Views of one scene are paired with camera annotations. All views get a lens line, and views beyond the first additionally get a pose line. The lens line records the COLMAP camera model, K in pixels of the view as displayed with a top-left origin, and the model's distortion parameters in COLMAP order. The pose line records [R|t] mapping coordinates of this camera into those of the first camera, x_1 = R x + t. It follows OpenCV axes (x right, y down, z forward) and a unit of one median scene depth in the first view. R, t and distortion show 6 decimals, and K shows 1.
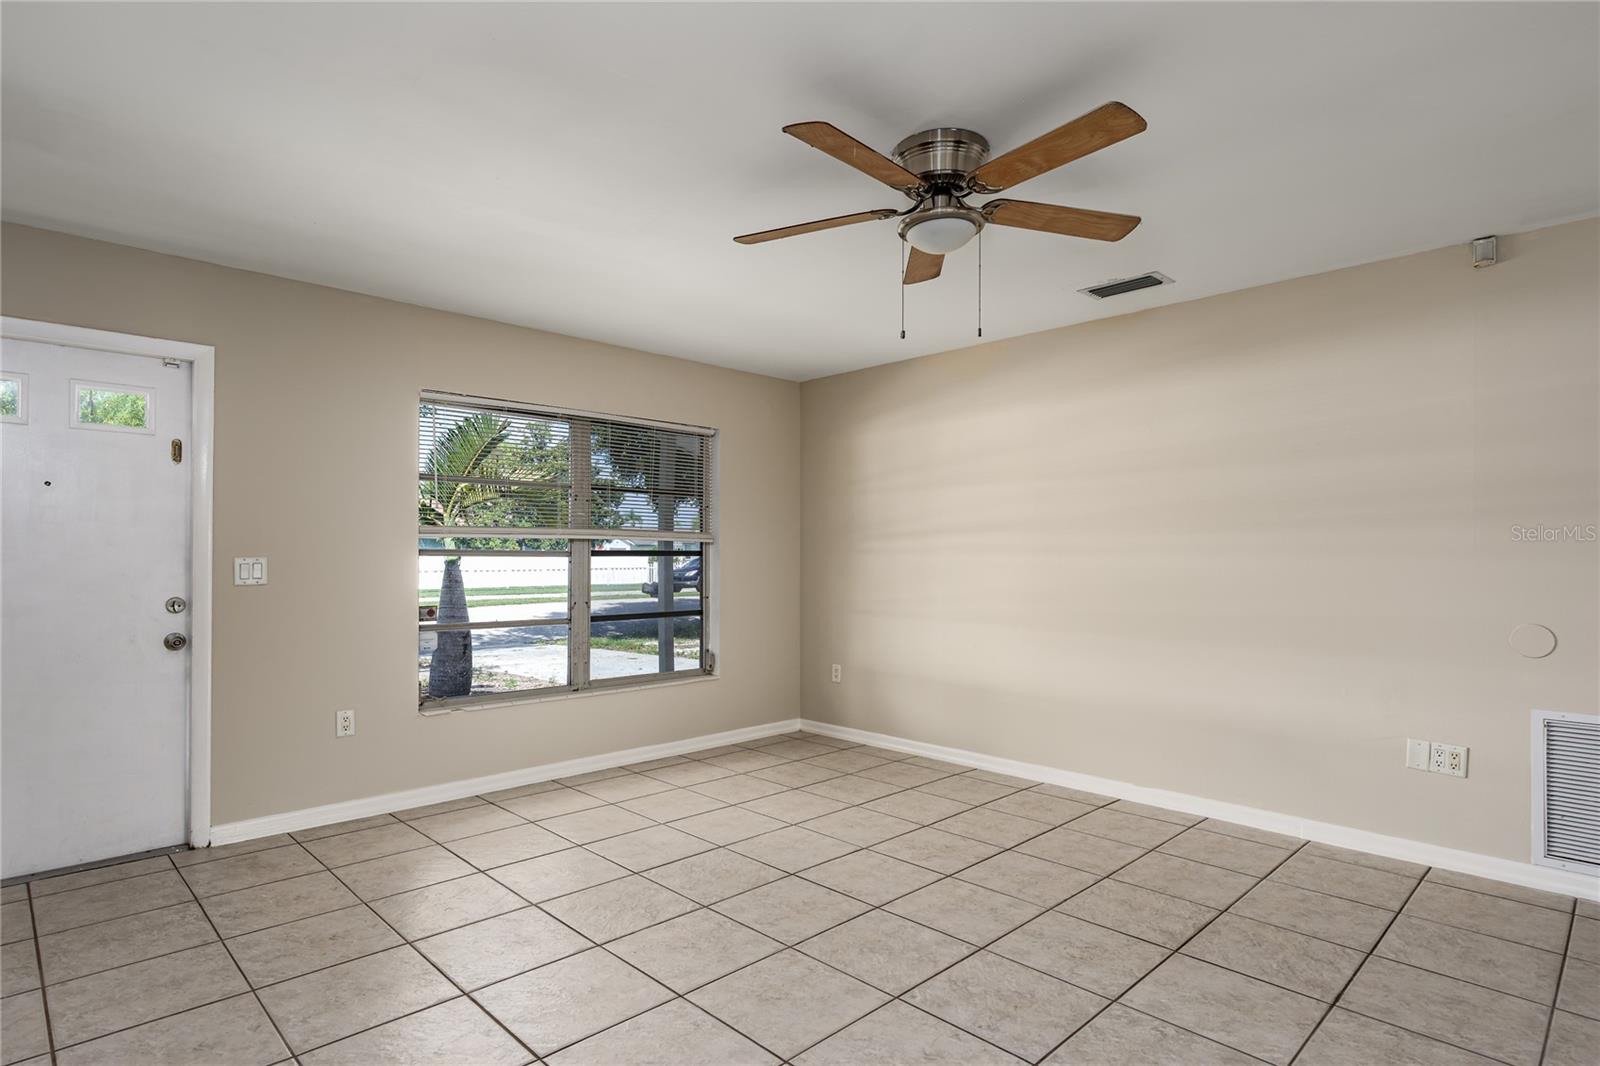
lens RADIAL K [[841.2, 0, 789.1], [0, 841.2, 545.4], [0, 0, 1]] dist [-0.005986, 0.000444]
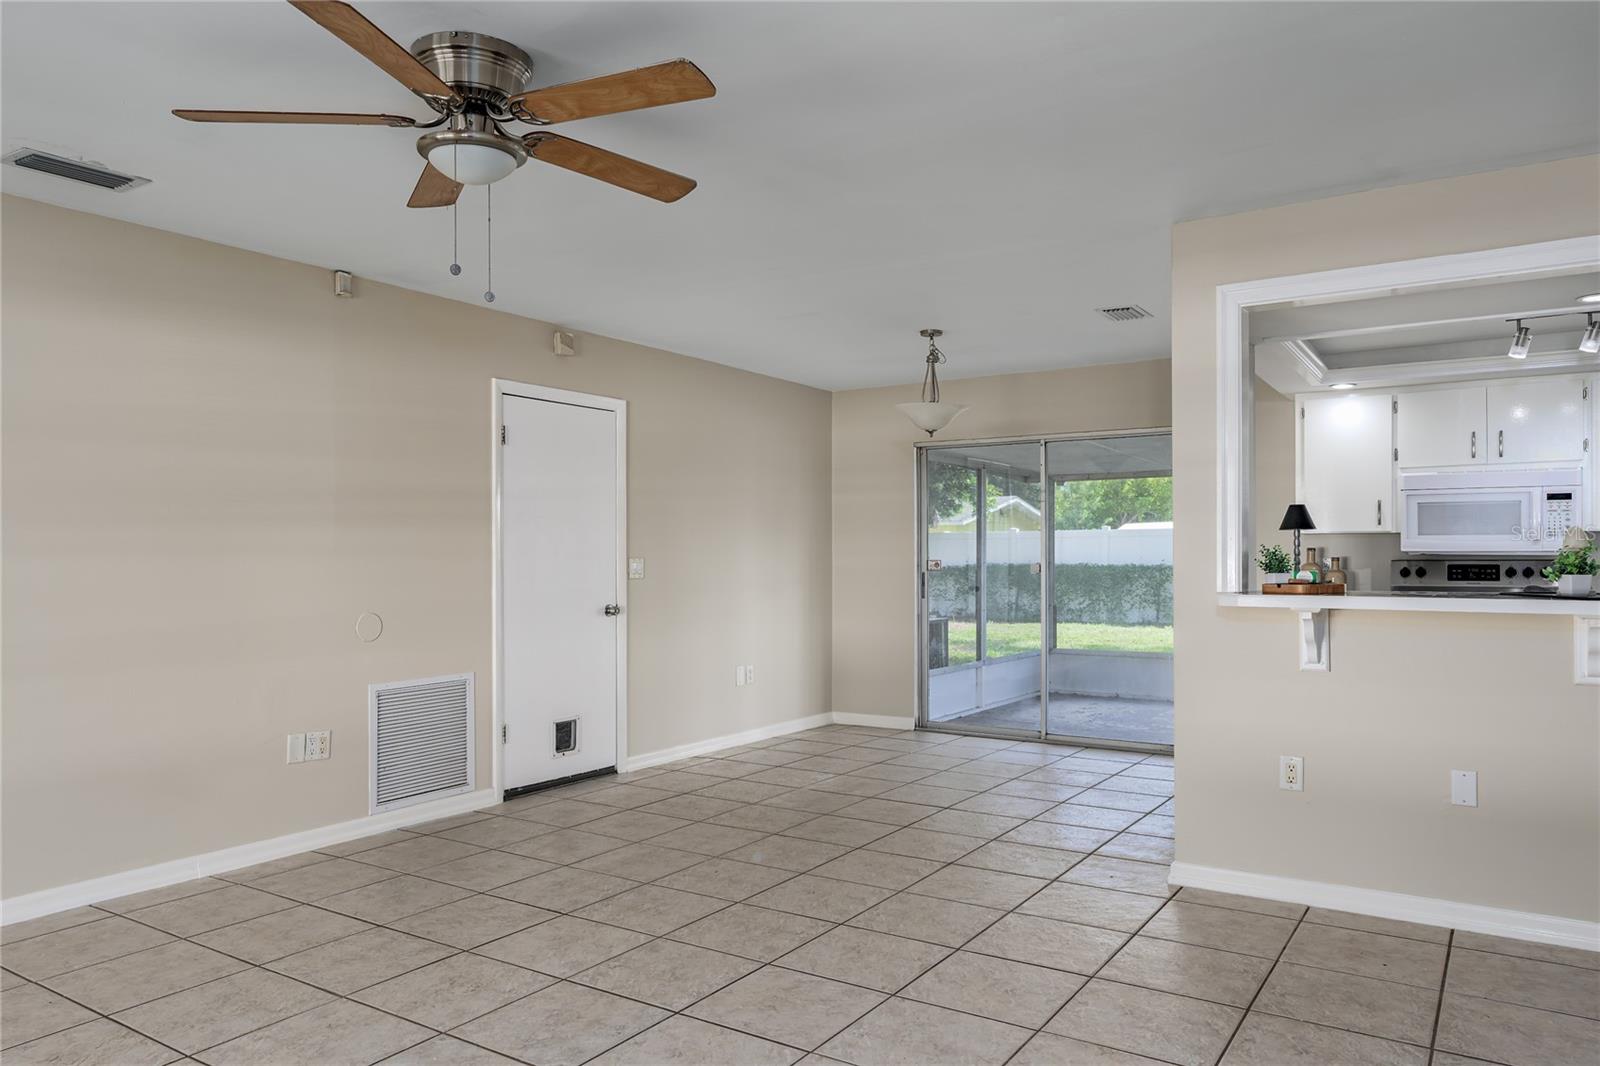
lens RADIAL K [[1081.1, 0, 788.1], [0, 1081.1, 546.7], [0, 0, 1]] dist [-0.003401, 0.006603]
pose [[-0.213581, 0.004545, 0.976915, -0.685584], [-0.007453, 0.999952, -0.006281, 0.004694], [-0.976897, -0.008623, -0.213537, 0.699209]]
